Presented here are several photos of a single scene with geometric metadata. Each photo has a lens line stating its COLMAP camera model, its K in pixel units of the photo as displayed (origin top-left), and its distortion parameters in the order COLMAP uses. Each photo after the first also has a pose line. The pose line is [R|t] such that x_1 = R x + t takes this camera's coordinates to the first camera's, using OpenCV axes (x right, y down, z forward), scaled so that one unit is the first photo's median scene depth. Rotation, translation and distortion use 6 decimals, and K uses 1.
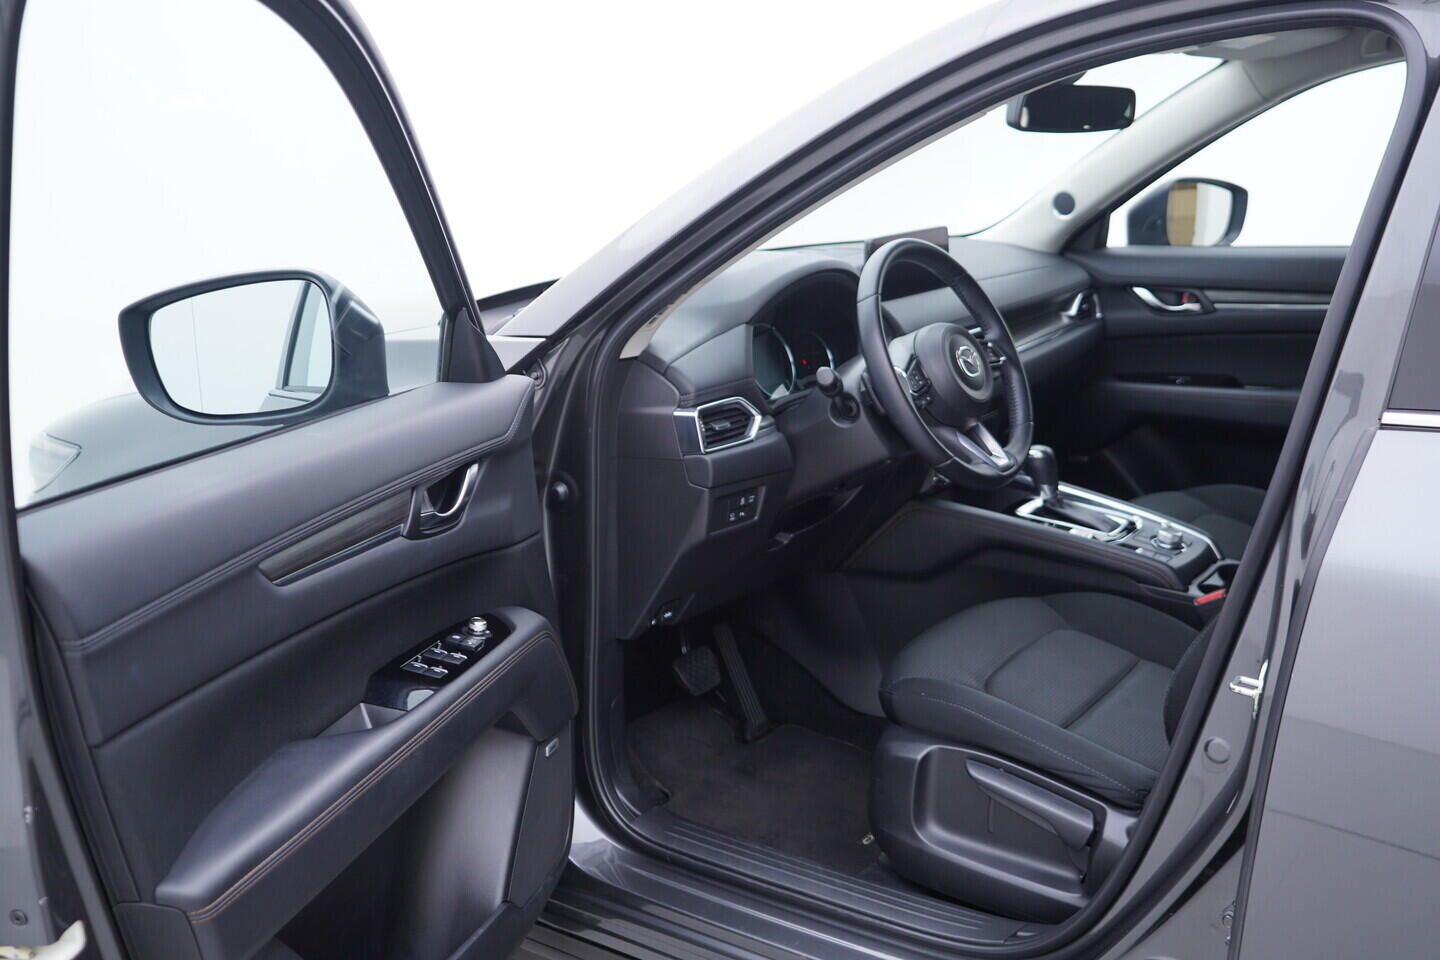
lens RADIAL K [[1465.9, 0, 720.0], [0, 1465.9, 480.0], [0, 0, 1]] dist [0.010919, -0.005661]
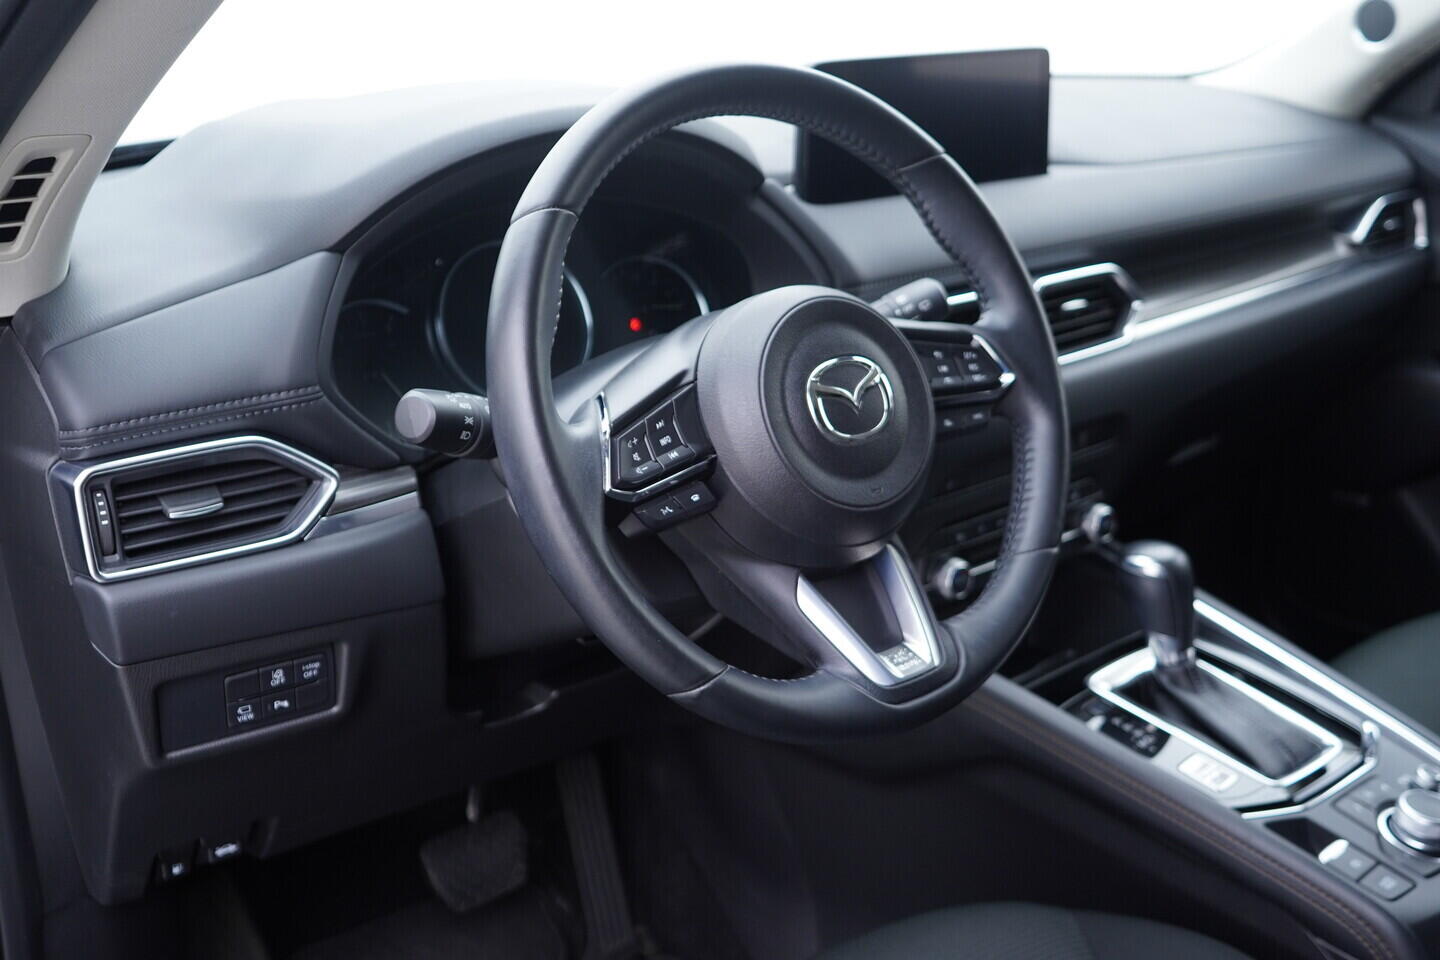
lens RADIAL K [[1465.9, 0, 720.0], [0, 1465.9, 480.0], [0, 0, 1]] dist [0.010919, -0.005661]
pose [[0.962244, 0.115729, -0.246361, 0.215746], [-0.088333, 0.988894, 0.119525, -0.094692], [0.257457, -0.093250, 0.961780, 0.581003]]
